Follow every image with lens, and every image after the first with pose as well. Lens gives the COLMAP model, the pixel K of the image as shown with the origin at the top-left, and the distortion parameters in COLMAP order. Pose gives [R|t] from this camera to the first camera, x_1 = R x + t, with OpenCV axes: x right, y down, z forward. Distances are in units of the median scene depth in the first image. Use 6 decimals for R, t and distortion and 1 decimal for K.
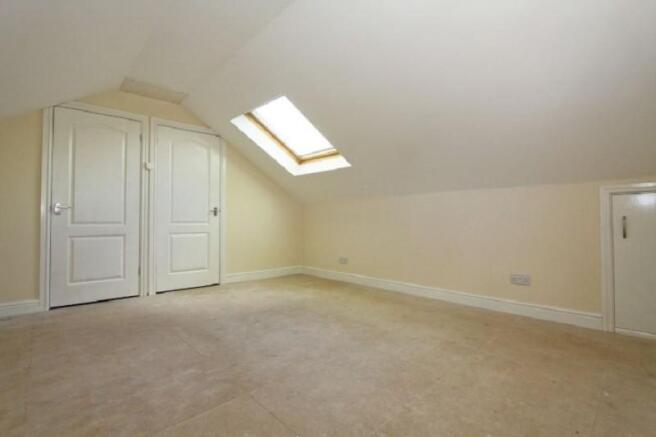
lens RADIAL K [[303.8, 0, 325.5], [0, 303.8, 215.3], [0, 0, 1]] dist [-0.018974, 0.001194]
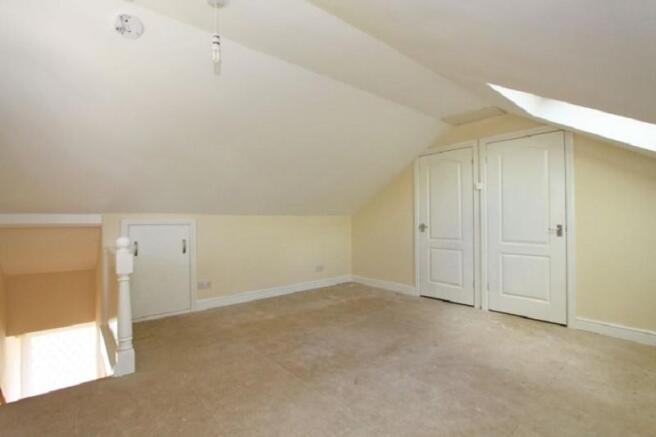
lens RADIAL K [[303.8, 0, 328.3], [0, 303.8, 219.3], [0, 0, 1]] dist [-0.018974, 0.001194]
pose [[-0.042936, 0.003720, -0.999071, 0.599285], [0.027500, 0.999619, 0.002540, -0.081295], [0.998699, -0.027365, -0.043022, 0.633150]]
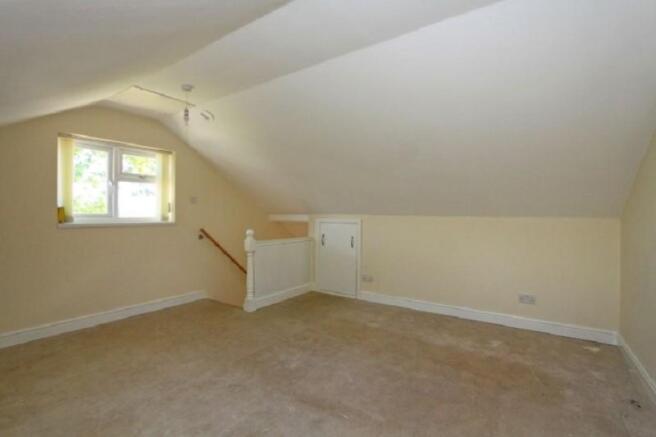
lens RADIAL K [[303.8, 0, 328.5], [0, 303.8, 216.5], [0, 0, 1]] dist [-0.018974, 0.001194]
pose [[-0.974958, -0.001544, -0.222383, -0.176224], [0.002102, 0.999867, -0.016157, -0.083702], [0.222378, -0.016220, -0.974826, 1.413478]]
